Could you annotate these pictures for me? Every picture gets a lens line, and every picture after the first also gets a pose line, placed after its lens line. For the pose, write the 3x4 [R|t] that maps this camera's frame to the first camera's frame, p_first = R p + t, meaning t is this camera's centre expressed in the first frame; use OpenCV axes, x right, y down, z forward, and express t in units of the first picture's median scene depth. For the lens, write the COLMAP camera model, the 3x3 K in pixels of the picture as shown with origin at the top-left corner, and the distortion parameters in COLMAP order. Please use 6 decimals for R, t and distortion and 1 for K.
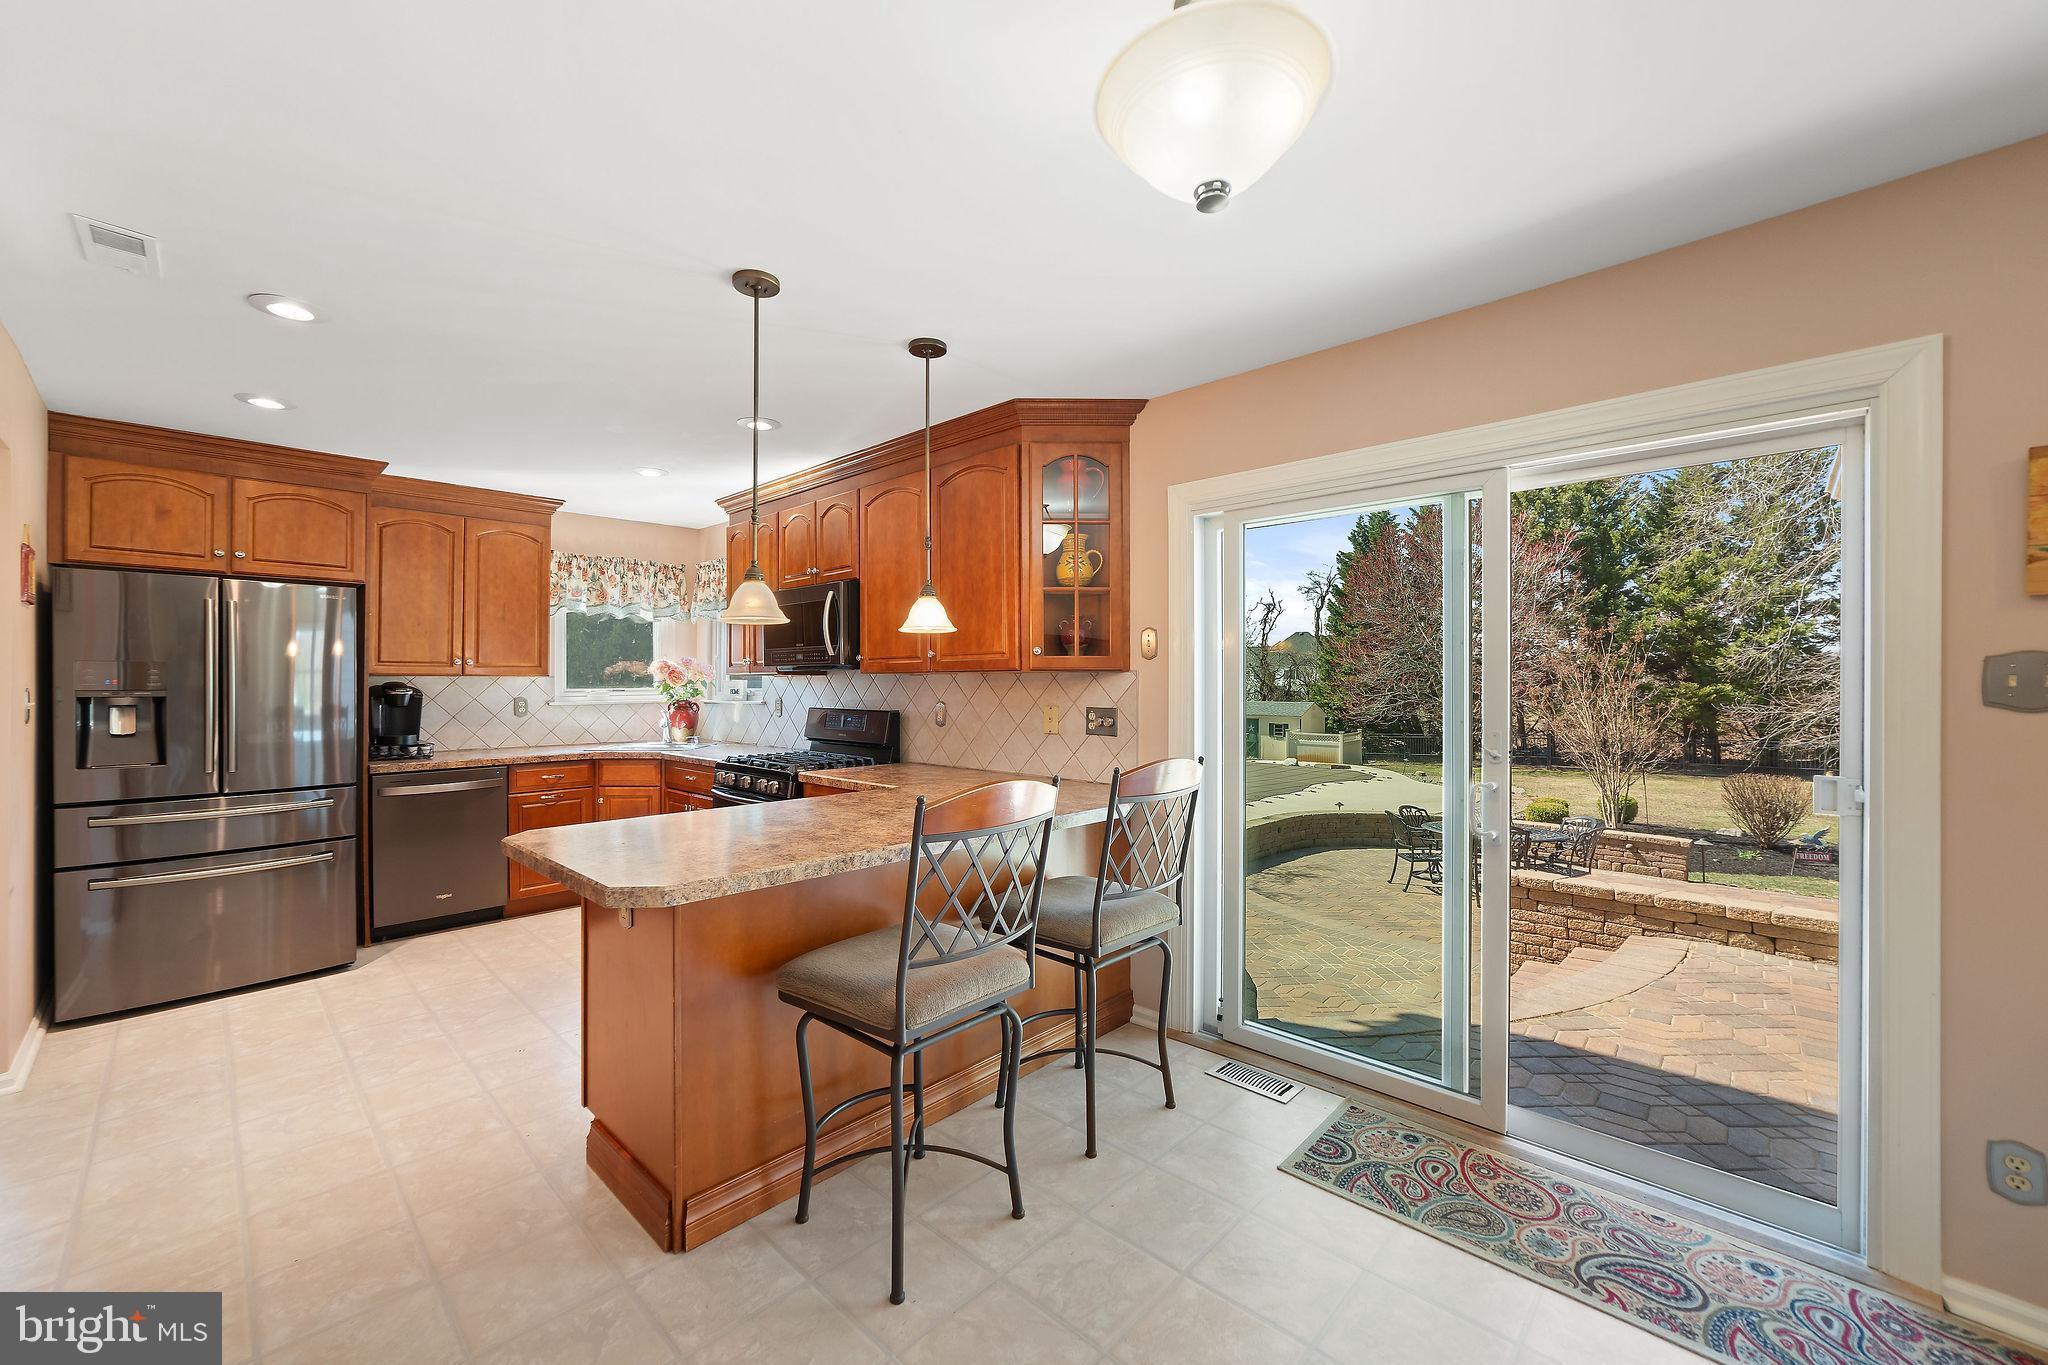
lens RADIAL K [[789.2, 0, 1015.3], [0, 789.2, 679.4], [0, 0, 1]] dist [-0.001241, 0.000147]
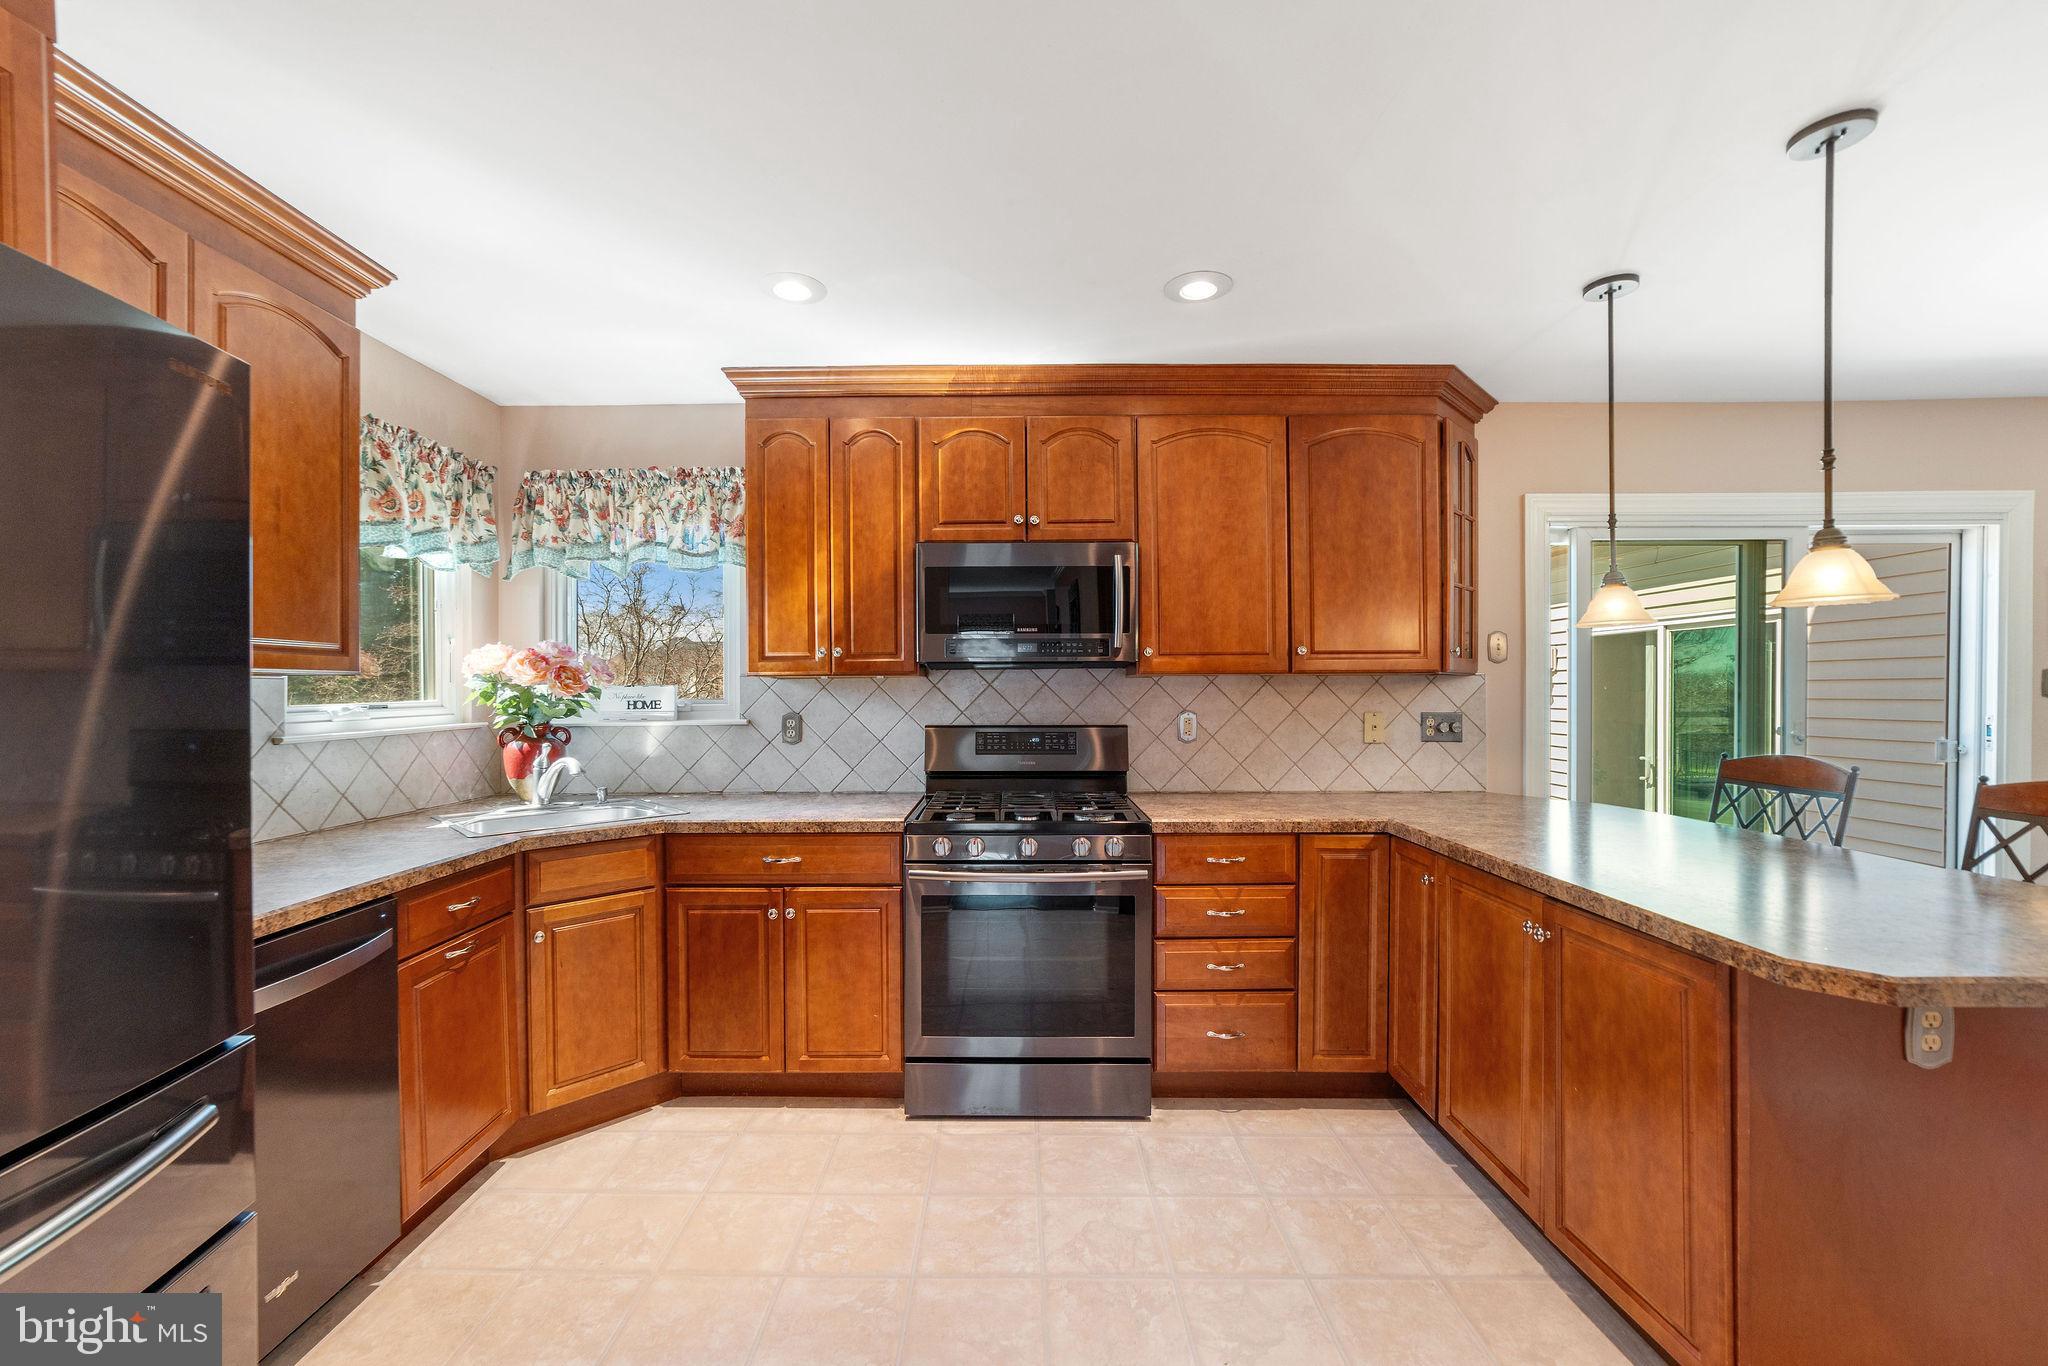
lens RADIAL K [[789.2, 0, 1013.9], [0, 789.2, 697.6], [0, 0, 1]] dist [-0.001241, 0.000147]
pose [[0.731555, -0.009829, 0.681712, -0.819692], [0.001412, 0.999916, 0.012902, 0.003988], [-0.681781, -0.008476, 0.731507, 0.584447]]
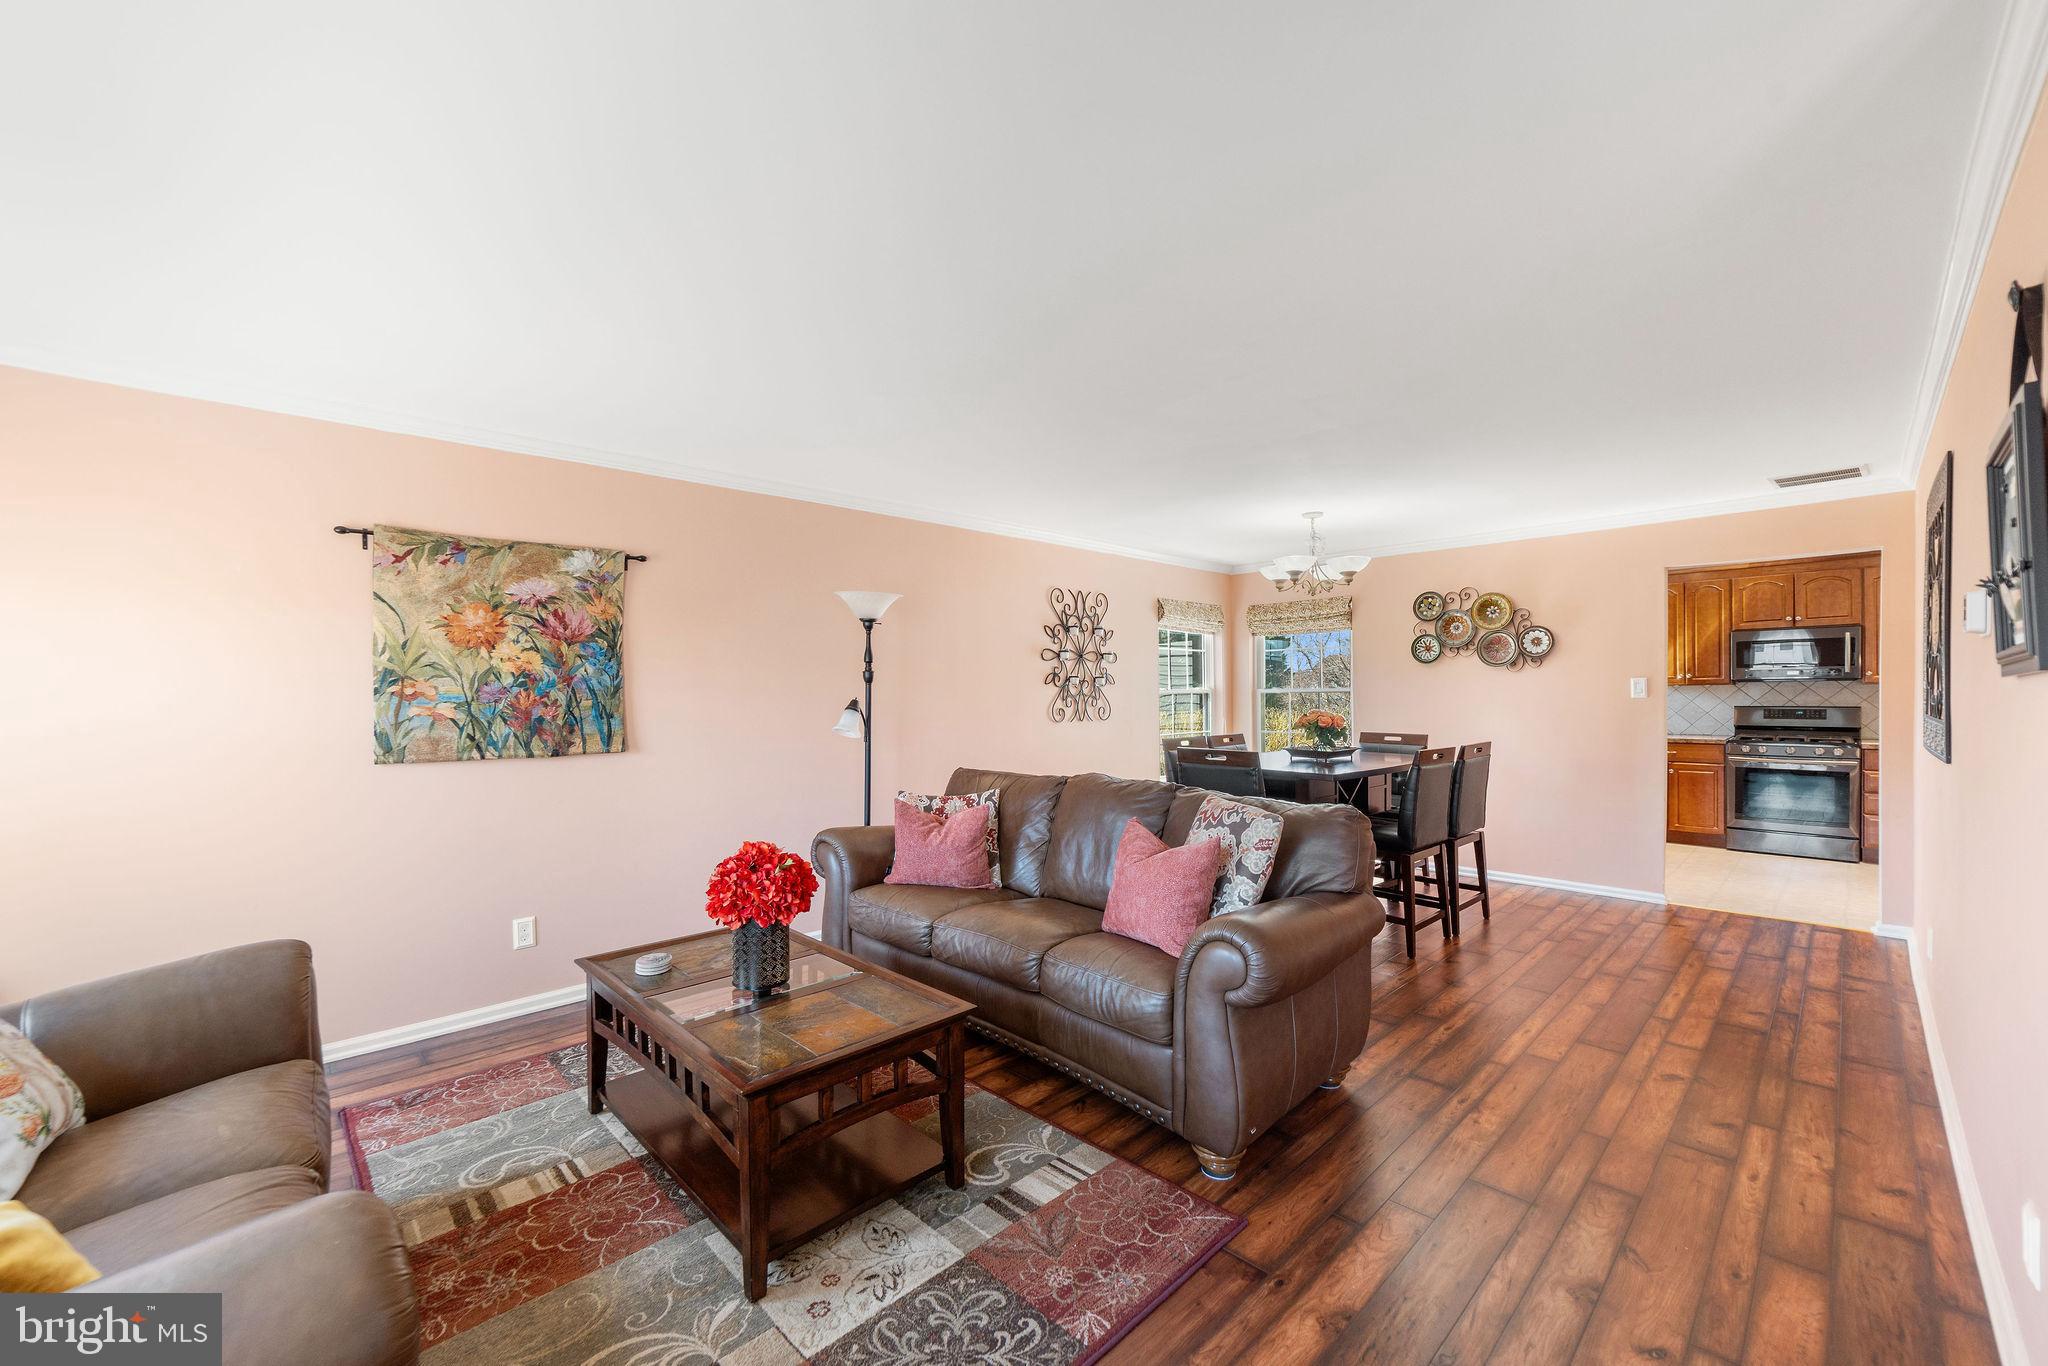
lens RADIAL K [[789.2, 0, 1008.5], [0, 789.2, 703.6], [0, 0, 1]] dist [-0.001241, 0.000147]
pose [[0.998025, -0.008869, -0.062189, -1.997164], [0.009789, 0.999847, 0.014514, -0.006985], [0.062051, -0.015094, 0.997959, -0.808999]]
